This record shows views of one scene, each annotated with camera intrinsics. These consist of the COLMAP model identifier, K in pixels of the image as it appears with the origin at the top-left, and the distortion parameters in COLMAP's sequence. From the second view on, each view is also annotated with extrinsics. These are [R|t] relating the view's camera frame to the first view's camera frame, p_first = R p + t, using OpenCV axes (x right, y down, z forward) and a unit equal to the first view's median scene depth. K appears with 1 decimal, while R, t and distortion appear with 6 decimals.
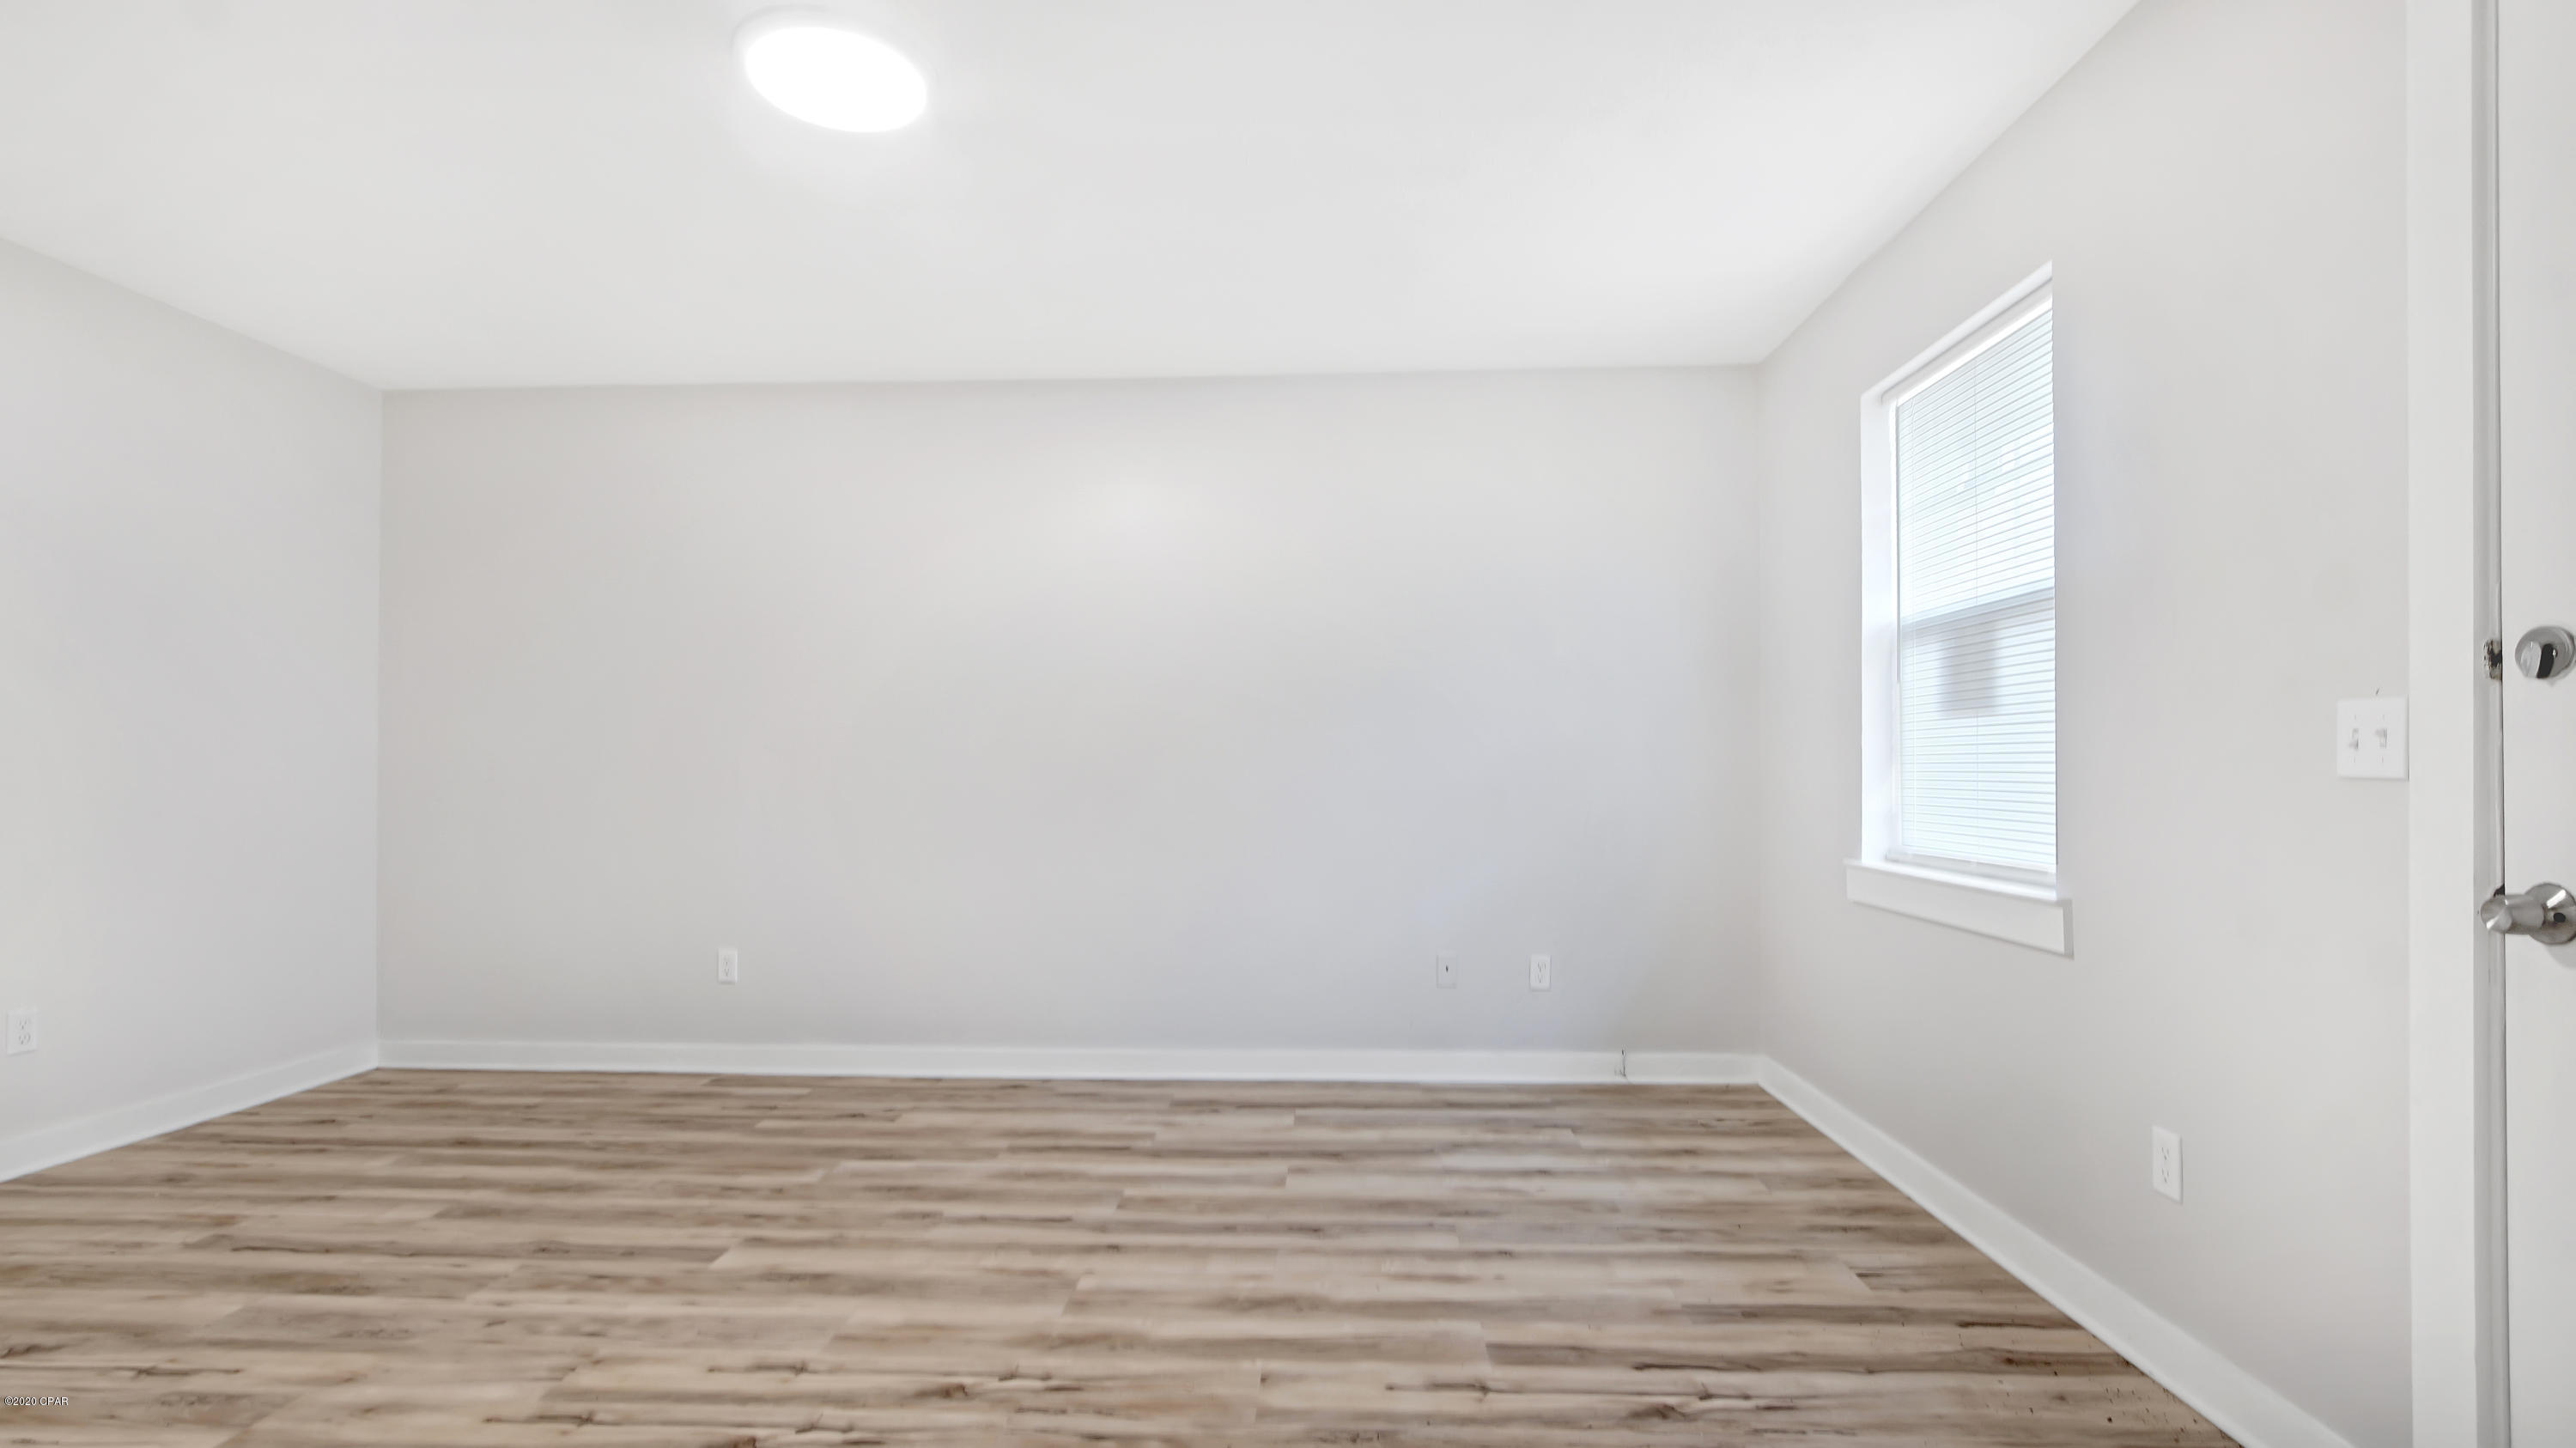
lens RADIAL K [[1189.2, 0, 1282.7], [0, 1189.2, 678.2], [0, 0, 1]] dist [-0.026727, 0.000507]
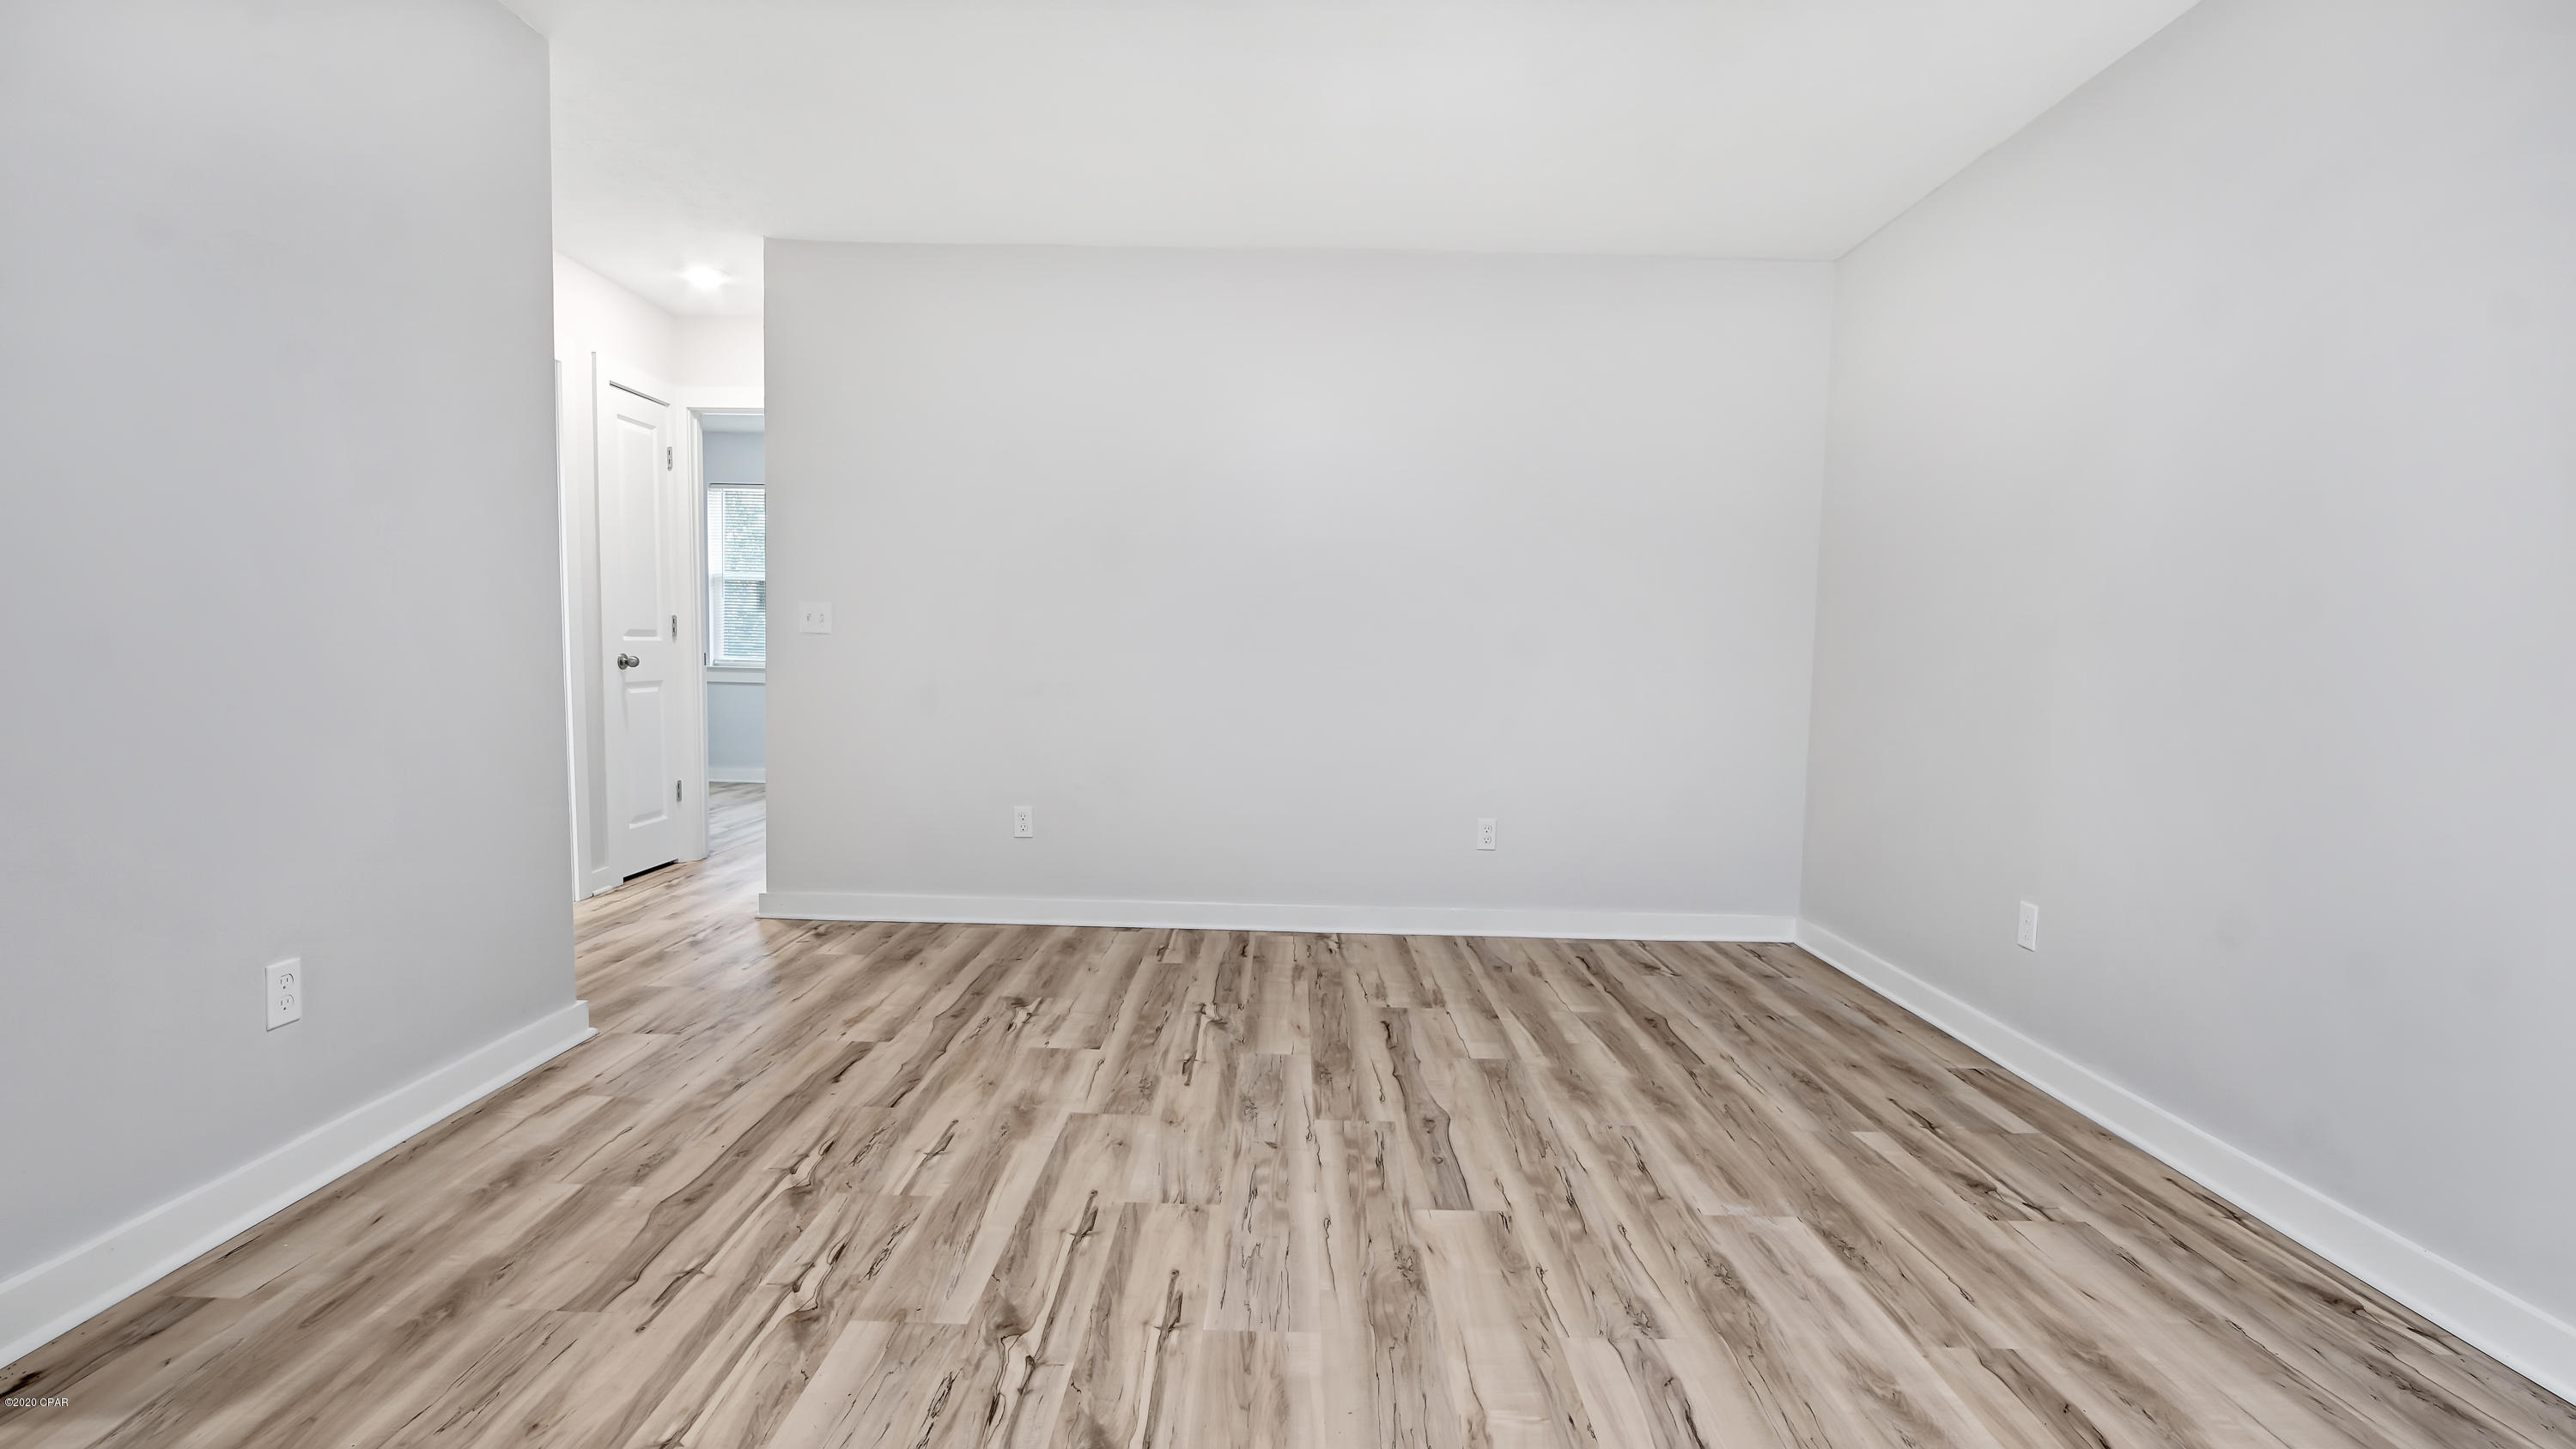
lens RADIAL K [[1188.9, 0, 1282.7], [0, 1188.9, 678.7], [0, 0, 1]] dist [-0.026727, 0.000507]
pose [[0.043586, 0.033145, -0.998500, 0.319088], [0.050135, 0.998118, 0.035321, 0.075063], [0.997791, -0.051599, 0.041842, 0.809606]]
